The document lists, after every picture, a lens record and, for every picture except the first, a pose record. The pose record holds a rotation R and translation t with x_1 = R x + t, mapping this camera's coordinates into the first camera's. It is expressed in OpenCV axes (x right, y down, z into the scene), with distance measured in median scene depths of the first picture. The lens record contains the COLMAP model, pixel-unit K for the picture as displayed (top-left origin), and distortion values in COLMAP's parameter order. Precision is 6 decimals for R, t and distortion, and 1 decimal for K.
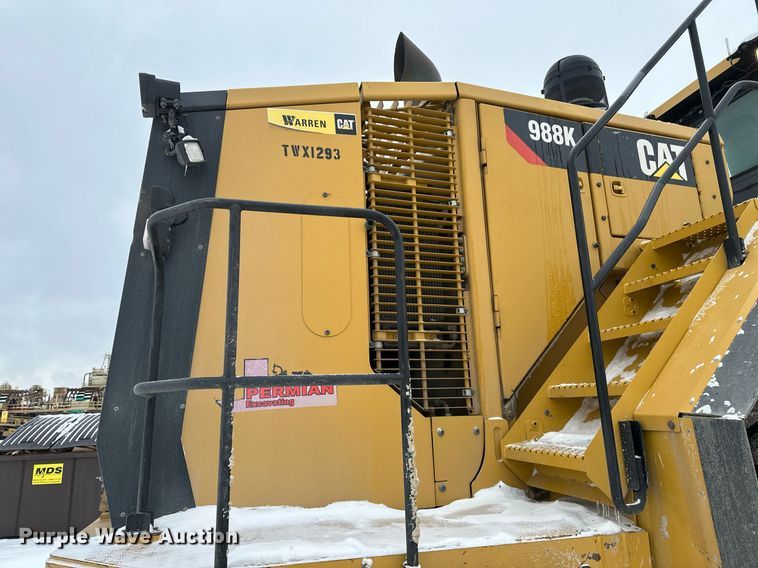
lens RADIAL K [[519.2, 0, 379.0], [0, 519.2, 284.0], [0, 0, 1]] dist [0.007876, -0.002734]
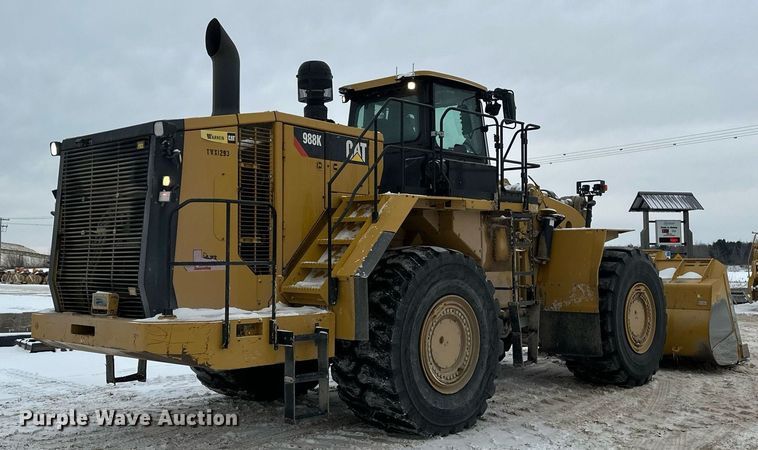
lens RADIAL K [[766.3, 0, 379.0], [0, 766.3, 225.0], [0, 0, 1]] dist [0.008780, 0.002167]
pose [[0.827889, 0.053623, 0.558323, -1.310132], [-0.156582, 0.977940, 0.138259, -0.498306], [-0.538592, -0.201887, 0.818022, -1.961029]]
